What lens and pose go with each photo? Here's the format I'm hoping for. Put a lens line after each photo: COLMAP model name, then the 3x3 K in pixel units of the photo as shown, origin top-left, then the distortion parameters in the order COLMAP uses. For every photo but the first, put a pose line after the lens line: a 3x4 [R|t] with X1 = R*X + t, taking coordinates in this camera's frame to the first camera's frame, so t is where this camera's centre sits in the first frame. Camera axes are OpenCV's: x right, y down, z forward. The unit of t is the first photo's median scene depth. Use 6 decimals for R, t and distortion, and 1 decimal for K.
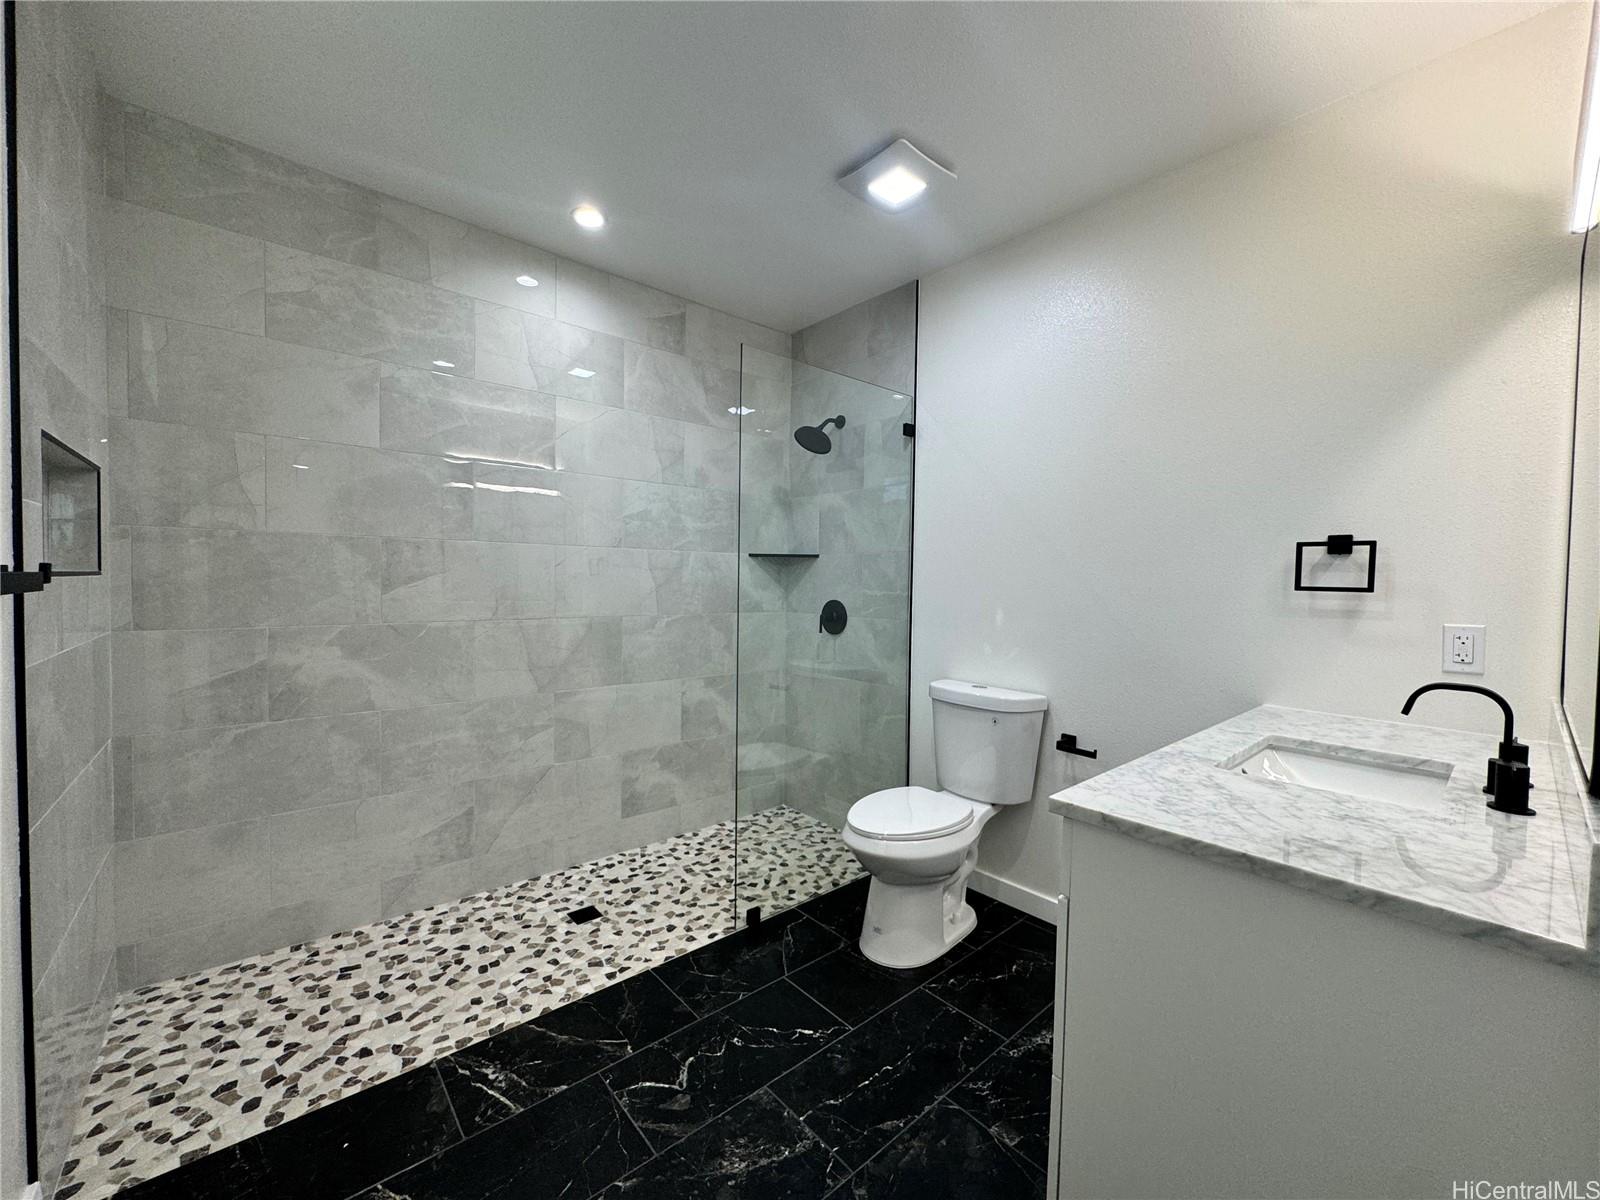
lens RADIAL K [[639.1, 0, 795.3], [0, 639.1, 599.7], [0, 0, 1]] dist [-0.001931, -0.000304]
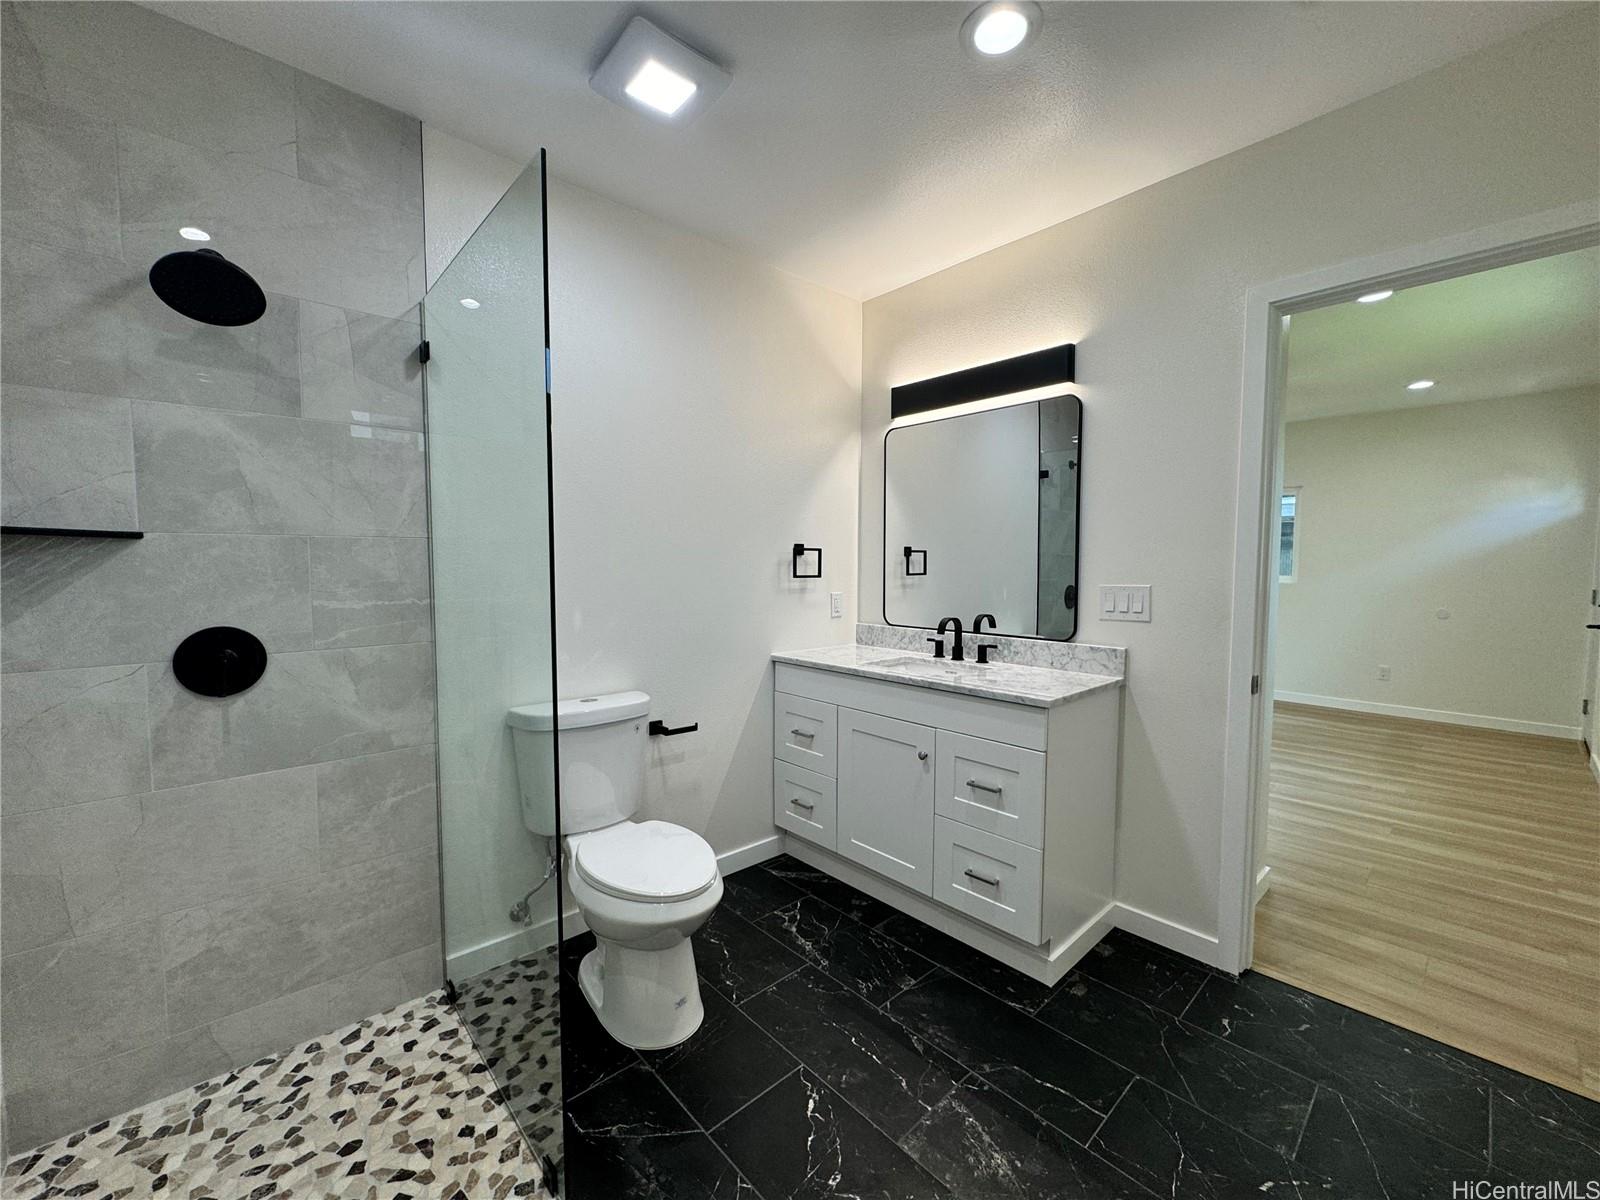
lens RADIAL K [[639.1, 0, 801.2], [0, 639.1, 597.7], [0, 0, 1]] dist [-0.001931, -0.000304]
pose [[-0.031013, -0.075176, 0.996688, -0.499703], [0.028146, 0.996706, 0.076053, -0.053101], [-0.999123, 0.030412, -0.028795, 0.633608]]
